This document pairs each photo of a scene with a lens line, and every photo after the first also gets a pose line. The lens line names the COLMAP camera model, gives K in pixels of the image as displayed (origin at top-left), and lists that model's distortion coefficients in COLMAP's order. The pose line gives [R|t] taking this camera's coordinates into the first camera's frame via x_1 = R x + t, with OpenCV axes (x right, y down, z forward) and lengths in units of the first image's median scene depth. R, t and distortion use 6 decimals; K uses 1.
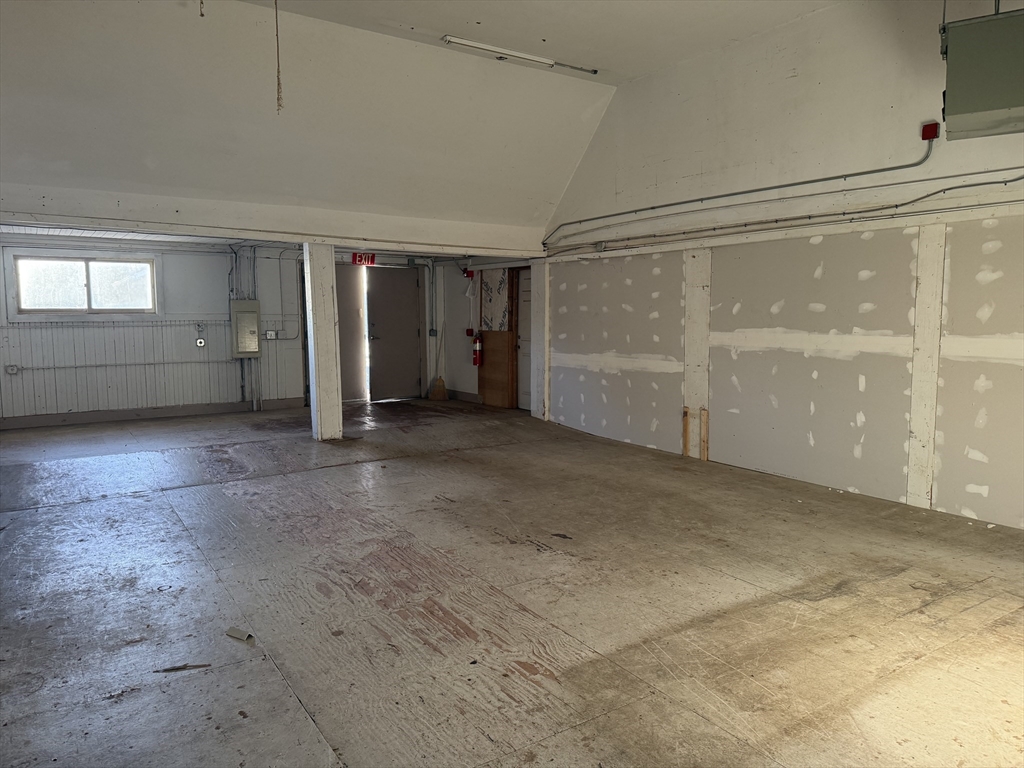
lens RADIAL K [[709.5, 0, 512.0], [0, 709.5, 384.0], [0, 0, 1]] dist [0.062494, -0.074546]
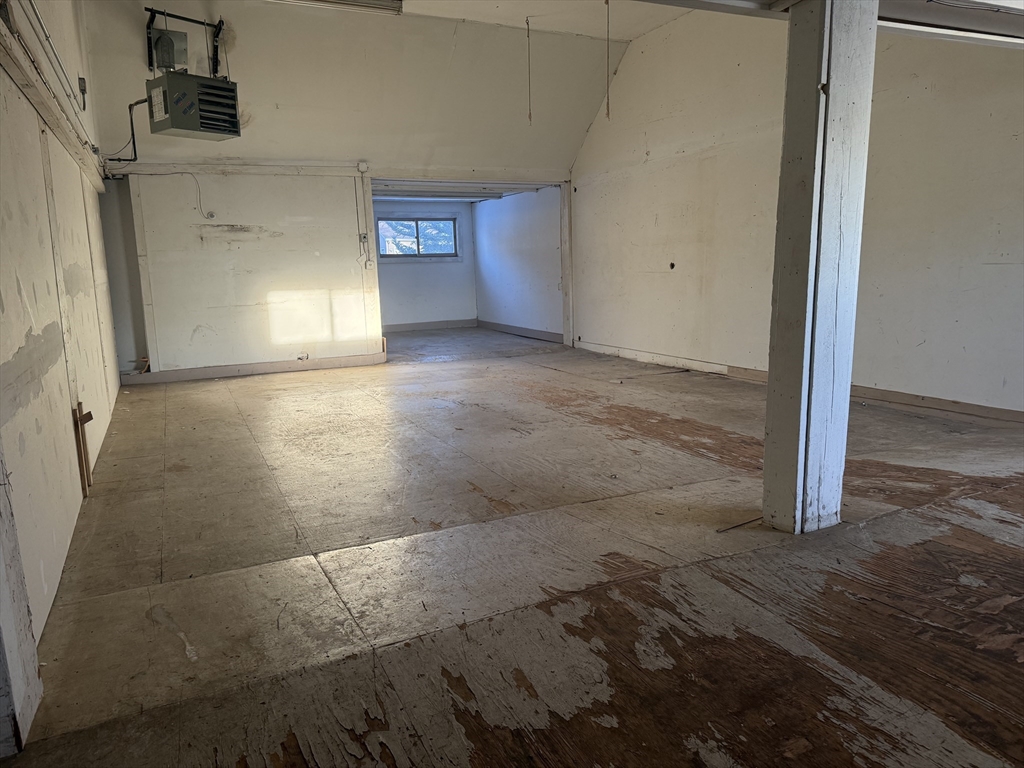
lens RADIAL K [[709.5, 0, 512.0], [0, 709.5, 384.0], [0, 0, 1]] dist [0.062494, -0.074546]
pose [[-0.991198, -0.001452, 0.132382, -0.150469], [0.034308, 0.962964, 0.267437, -0.111223], [-0.127867, 0.269625, -0.954438, 1.366375]]
